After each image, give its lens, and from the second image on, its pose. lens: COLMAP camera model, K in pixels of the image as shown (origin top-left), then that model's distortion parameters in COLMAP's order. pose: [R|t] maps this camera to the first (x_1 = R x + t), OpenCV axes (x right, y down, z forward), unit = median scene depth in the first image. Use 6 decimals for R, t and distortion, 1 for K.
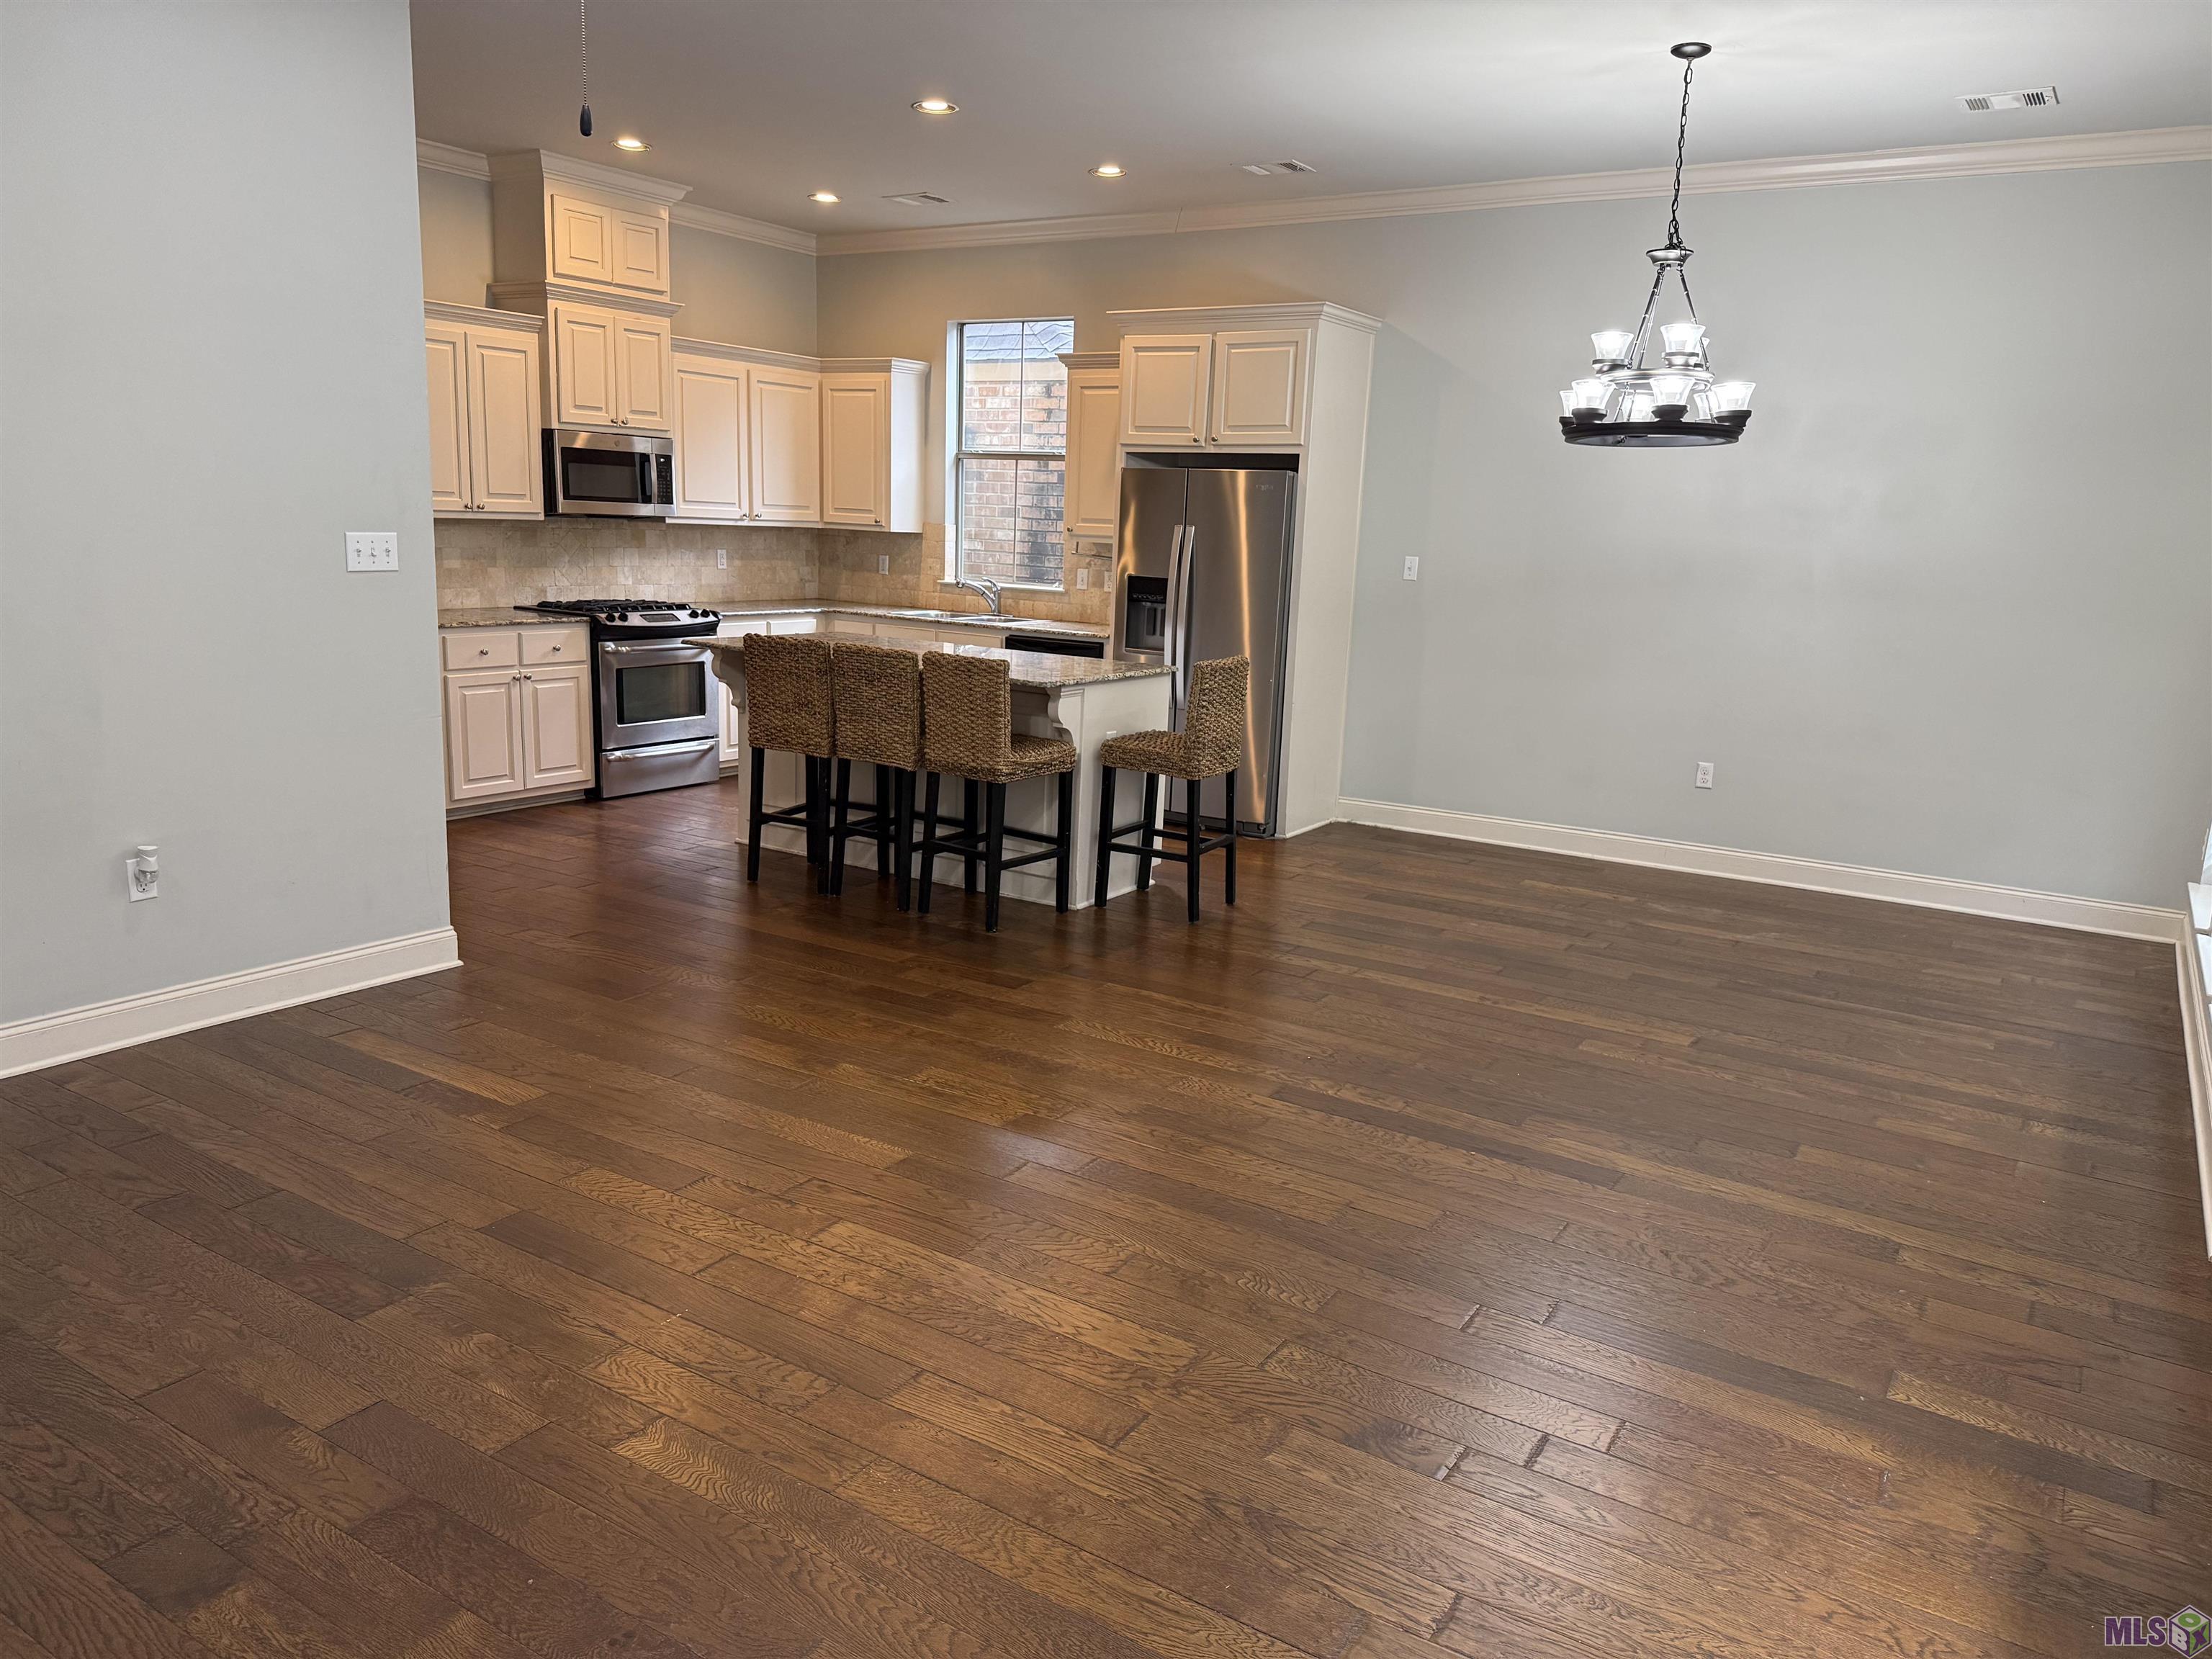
lens RADIAL K [[1560.9, 0, 1142.2], [0, 1560.9, 826.1], [0, 0, 1]] dist [0.053650, -0.063781]
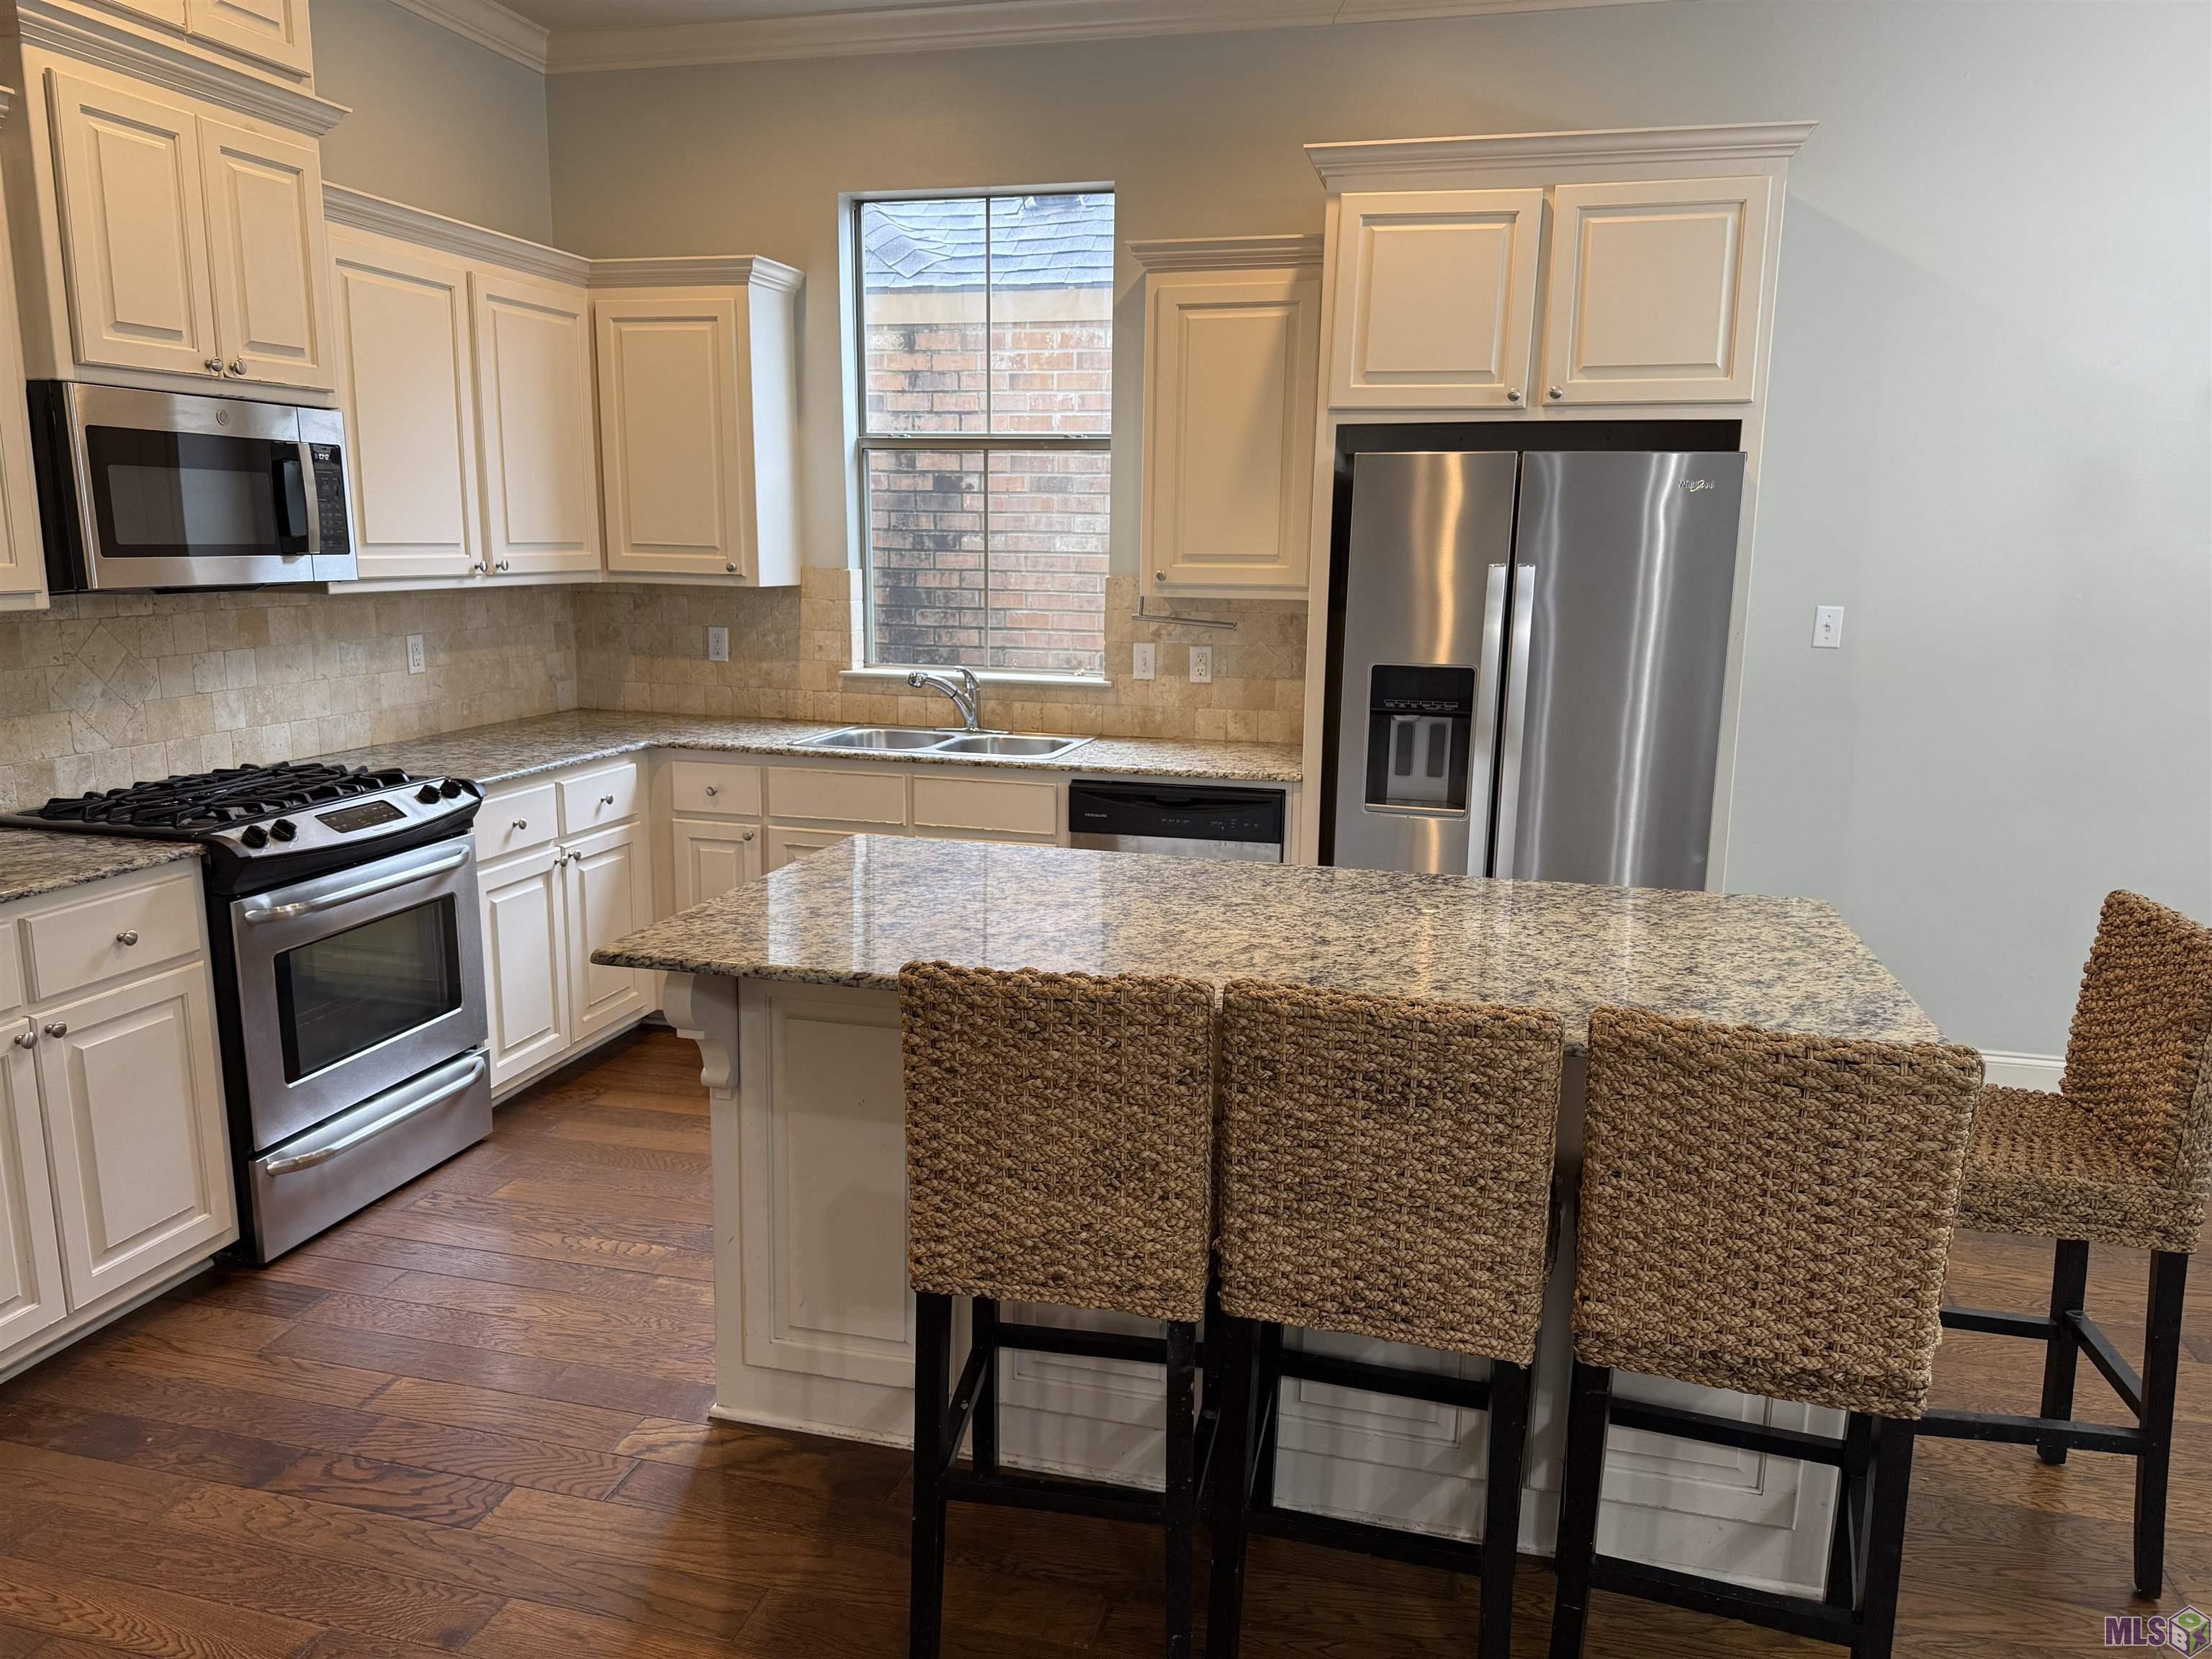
lens RADIAL K [[1560.9, 0, 1111.8], [0, 1560.9, 822.0], [0, 0, 1]] dist [0.053650, -0.063781]
pose [[0.954756, -0.081365, 0.286044, -0.225659], [0.082688, 0.996547, 0.007472, -0.112920], [-0.285664, 0.016518, 0.958187, 0.502709]]
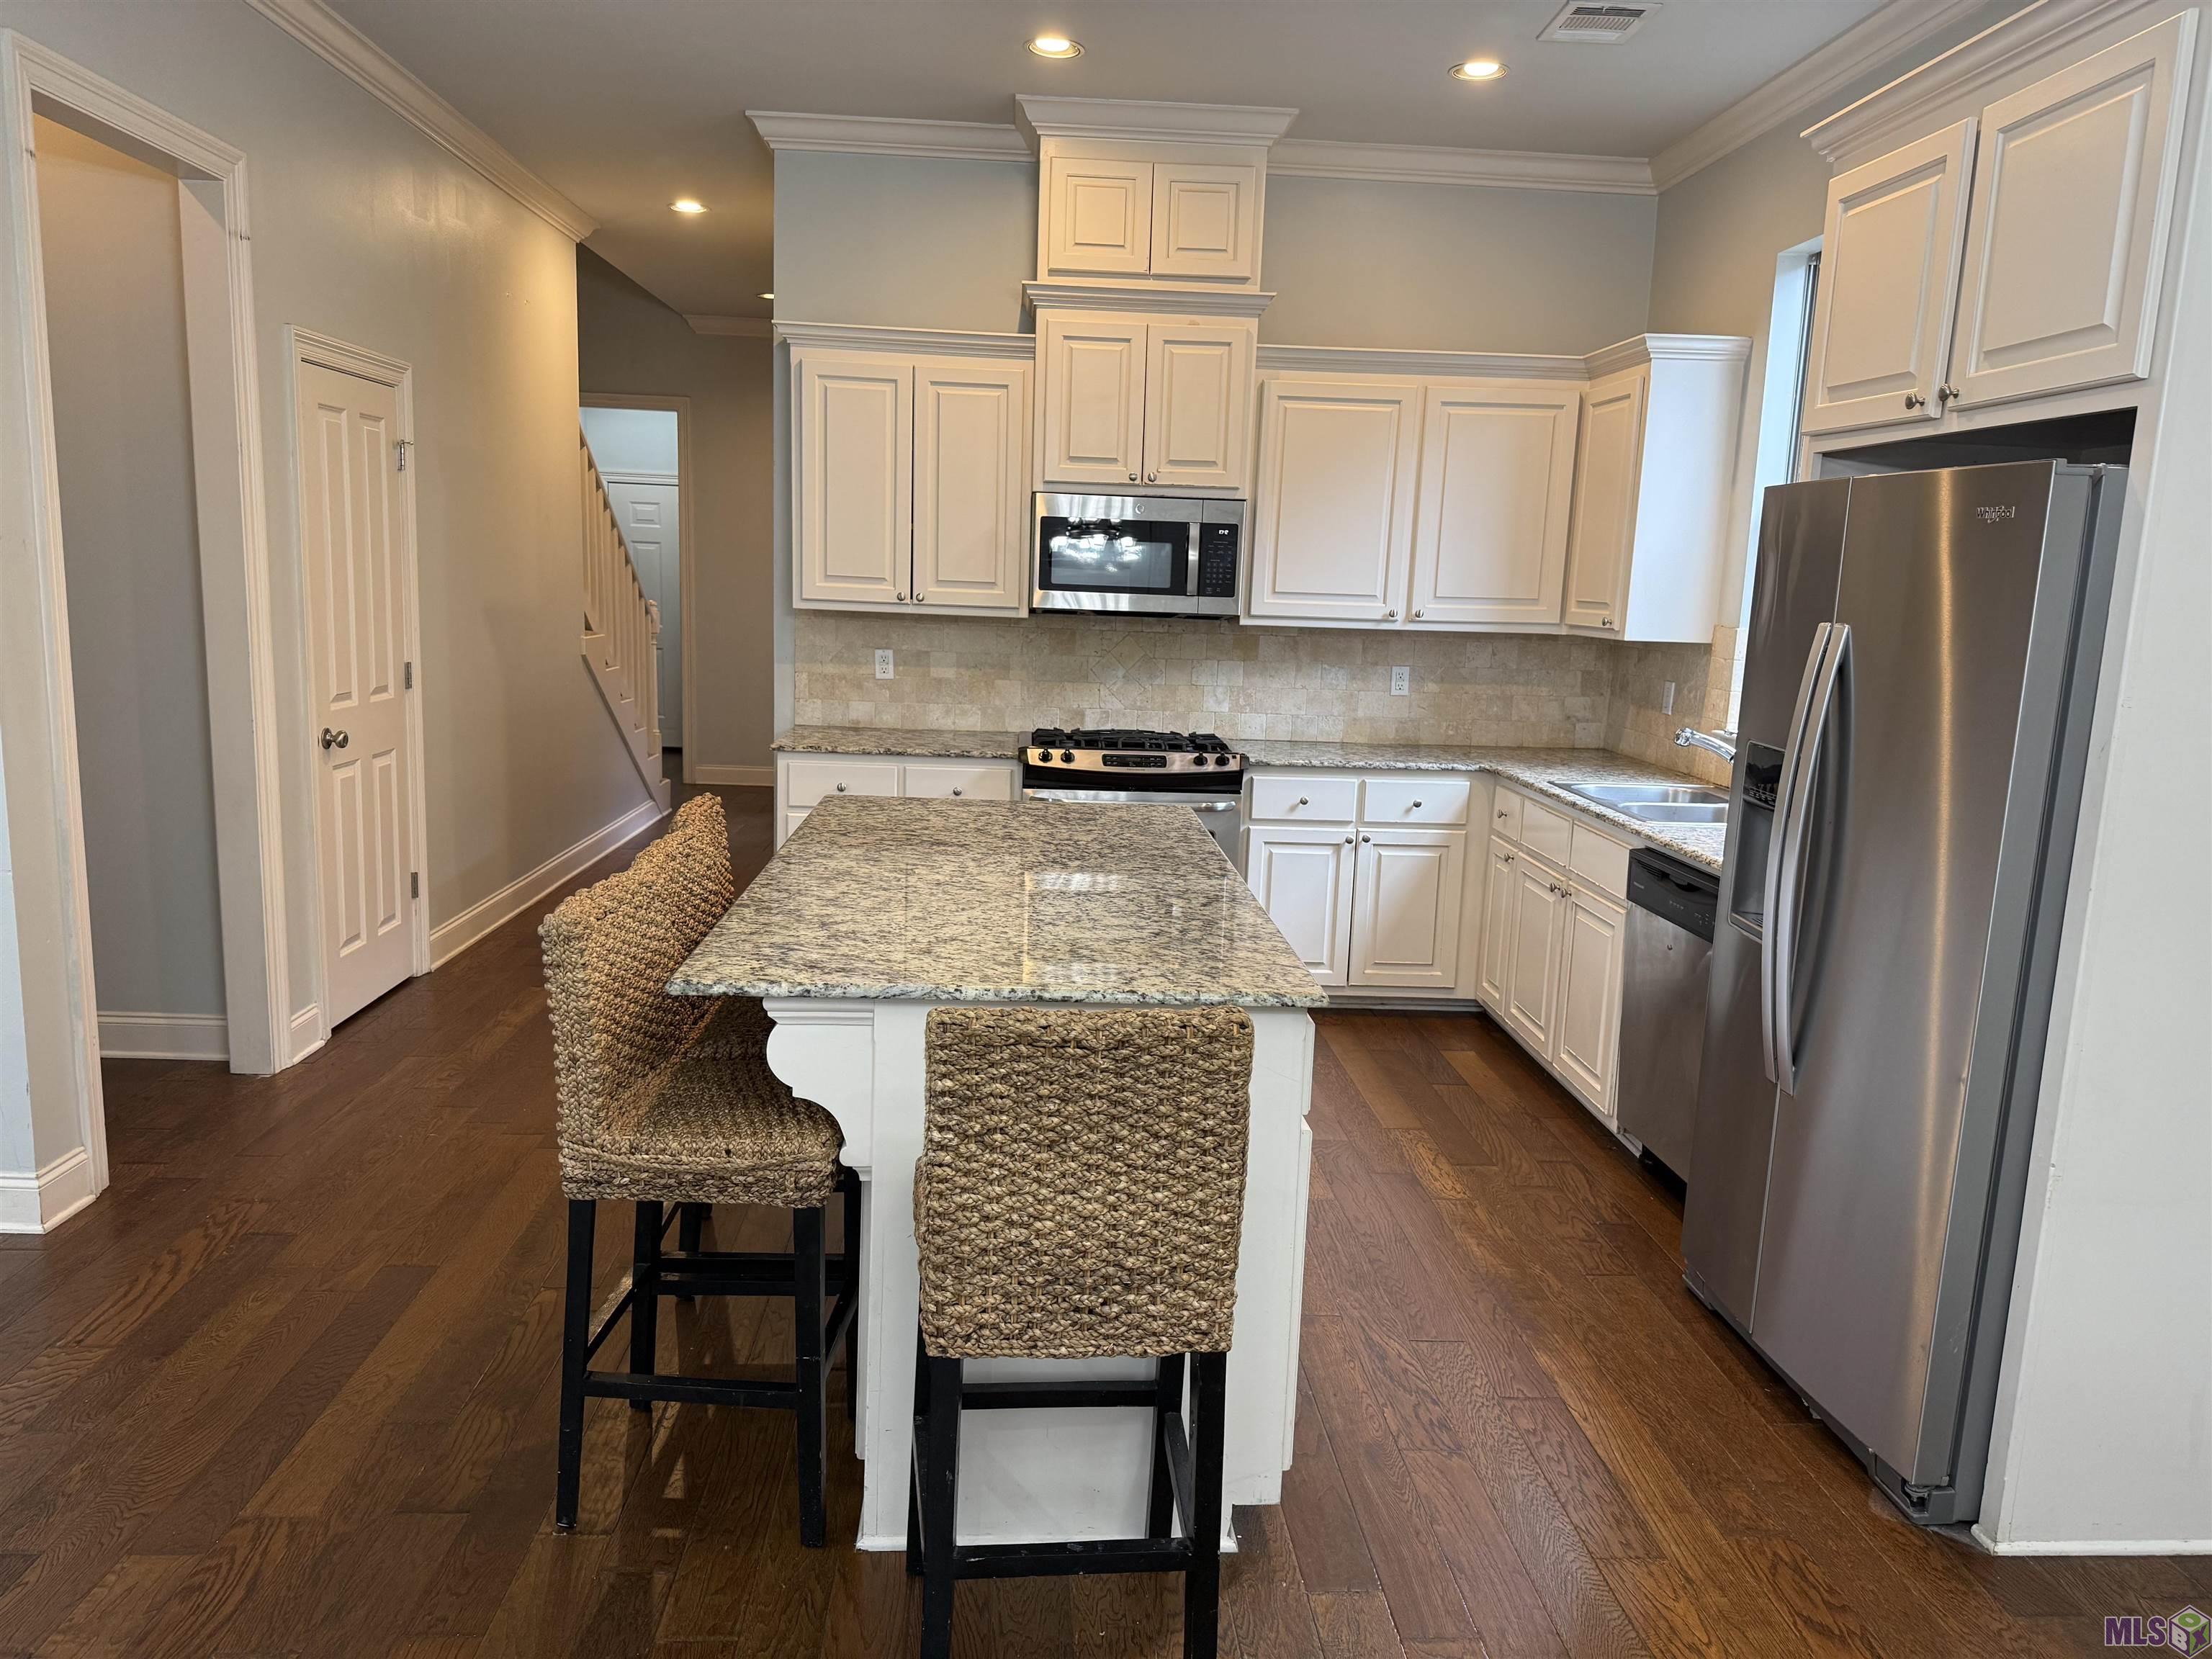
lens RADIAL K [[1560.9, 0, 1096.9], [0, 1560.9, 836.8], [0, 0, 1]] dist [0.053650, -0.063781]
pose [[0.567952, 0.117608, -0.814616, 0.223101], [-0.173068, 0.984675, 0.021496, -0.108253], [0.804661, 0.128775, 0.579602, 0.581043]]
